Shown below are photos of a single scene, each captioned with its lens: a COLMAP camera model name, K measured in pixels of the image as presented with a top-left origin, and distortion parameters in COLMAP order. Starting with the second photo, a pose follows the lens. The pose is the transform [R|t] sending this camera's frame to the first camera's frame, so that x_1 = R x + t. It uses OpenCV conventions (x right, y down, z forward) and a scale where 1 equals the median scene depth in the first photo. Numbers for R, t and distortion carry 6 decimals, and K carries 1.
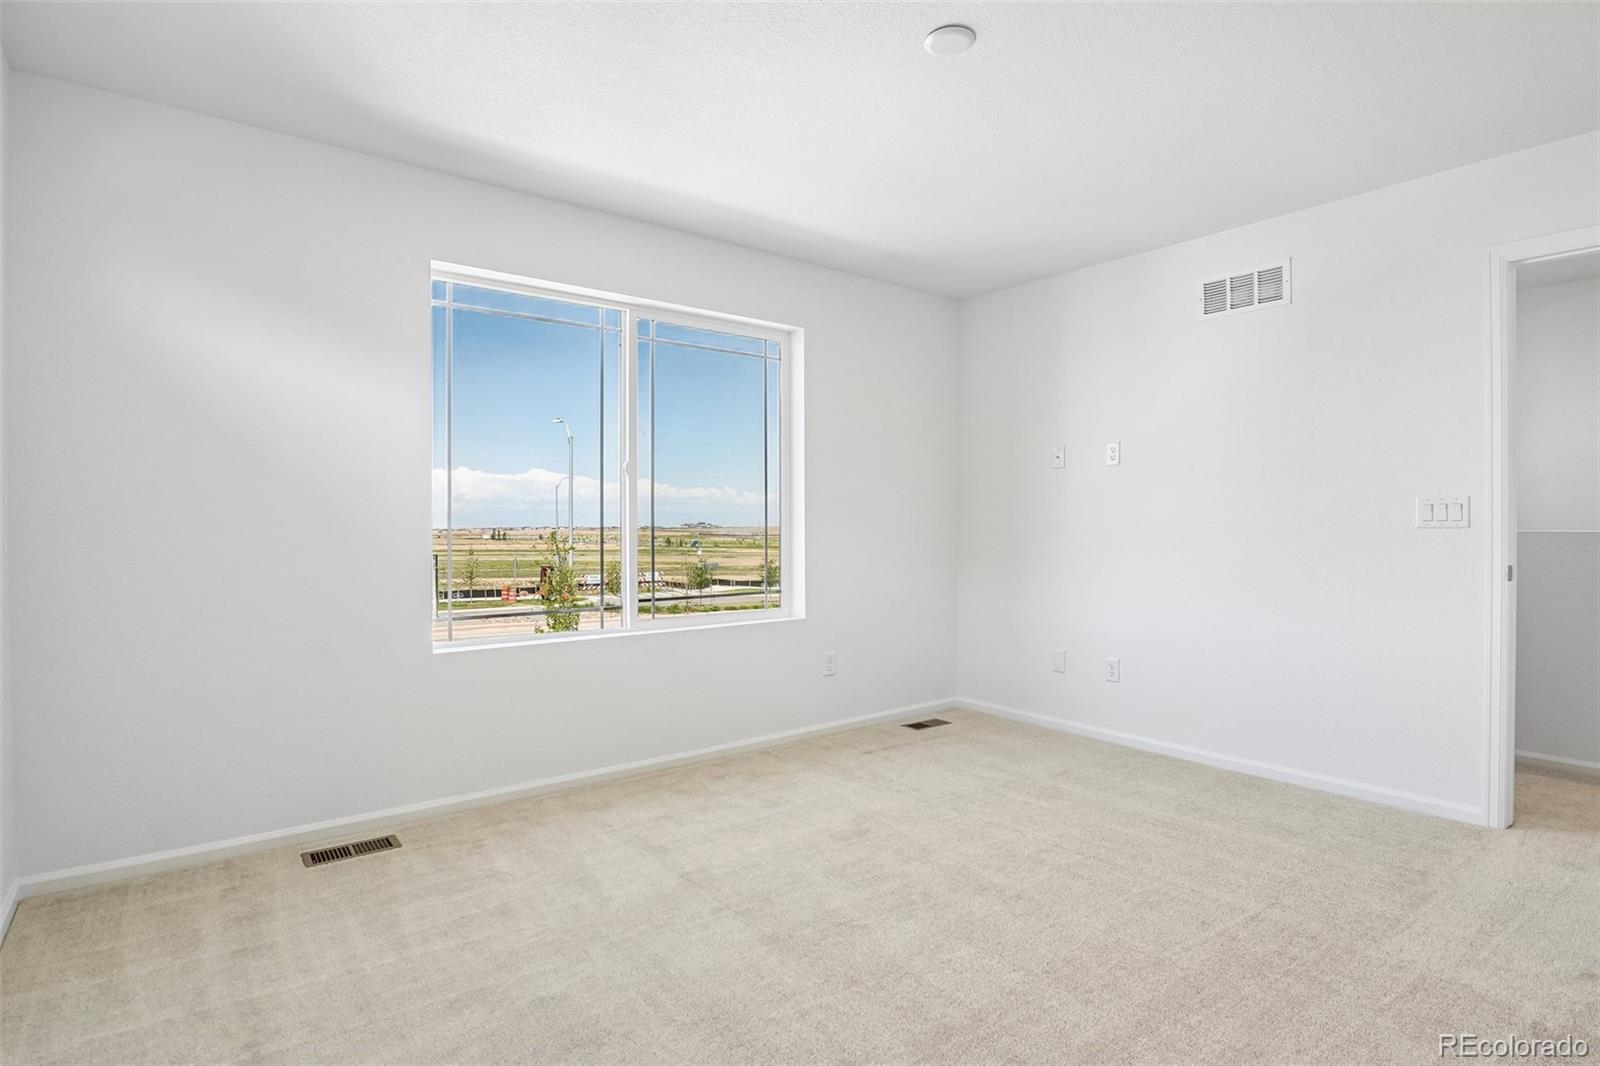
lens RADIAL K [[809.4, 0, 788.4], [0, 809.4, 524.7], [0, 0, 1]] dist [-0.038897, 0.008807]
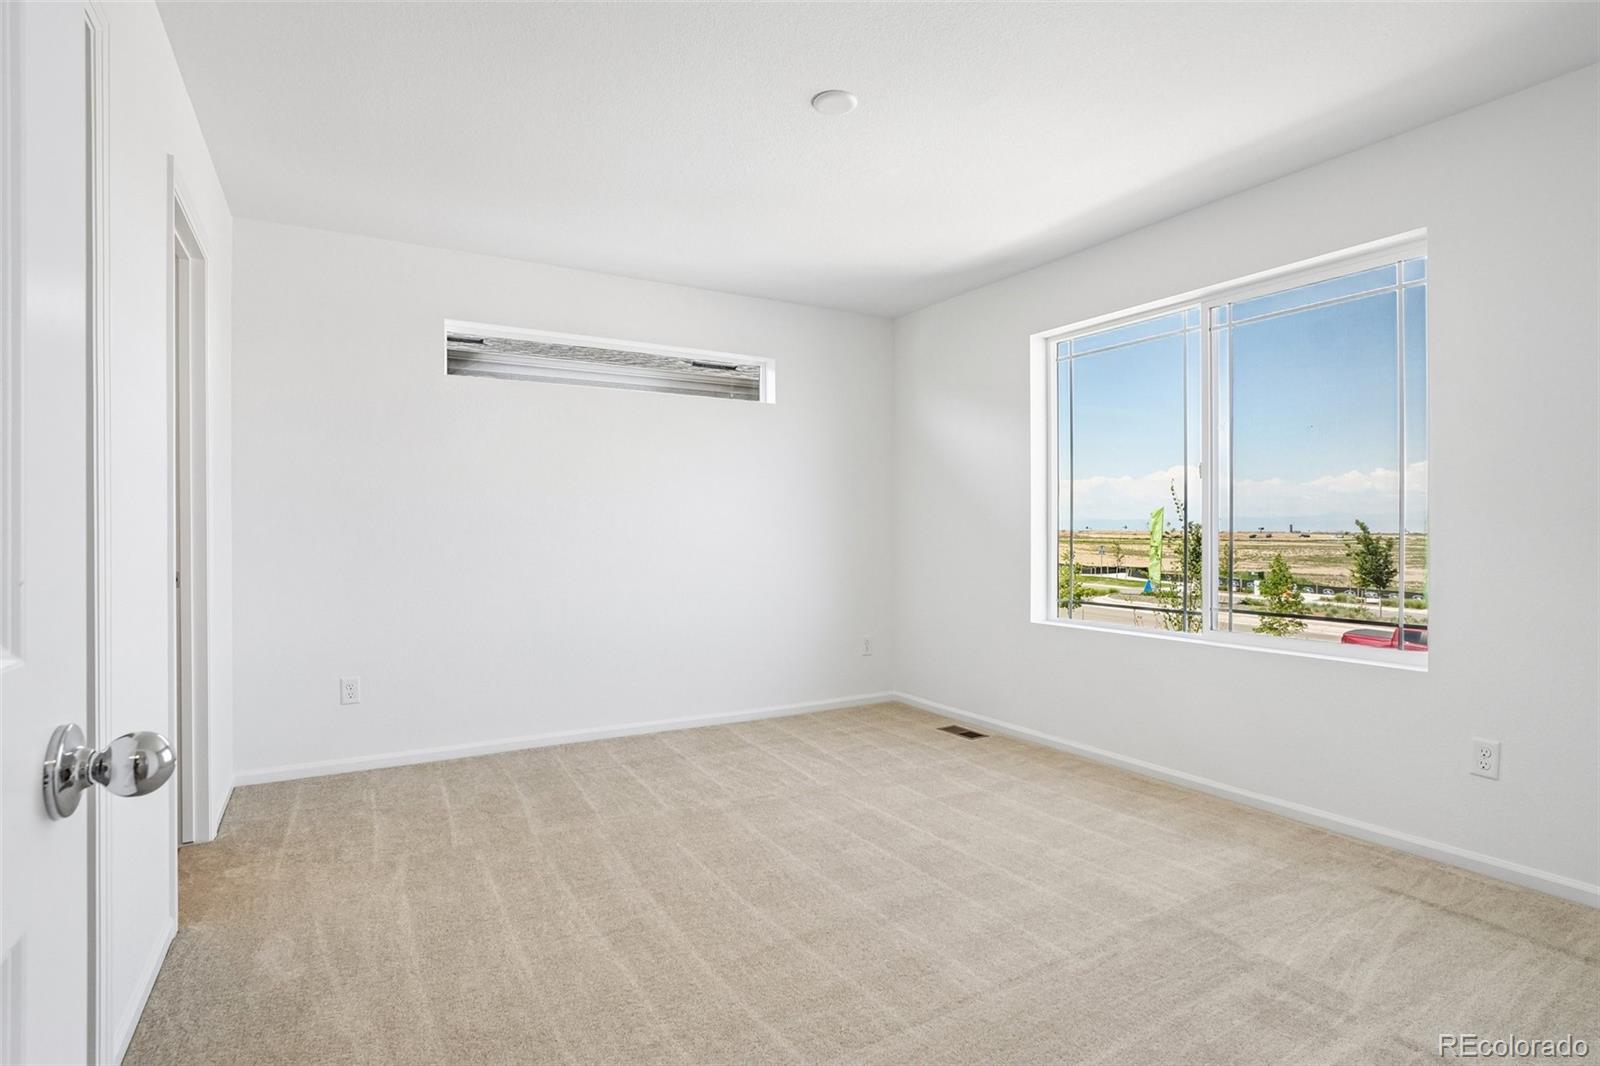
lens RADIAL K [[809.4, 0, 789.6], [0, 809.4, 534.2], [0, 0, 1]] dist [-0.038897, 0.008807]
pose [[-0.141681, 0.012657, -0.989832, 0.951502], [0.011635, 0.999870, 0.011120, -0.012202], [0.989844, -0.009941, -0.141810, 0.763434]]
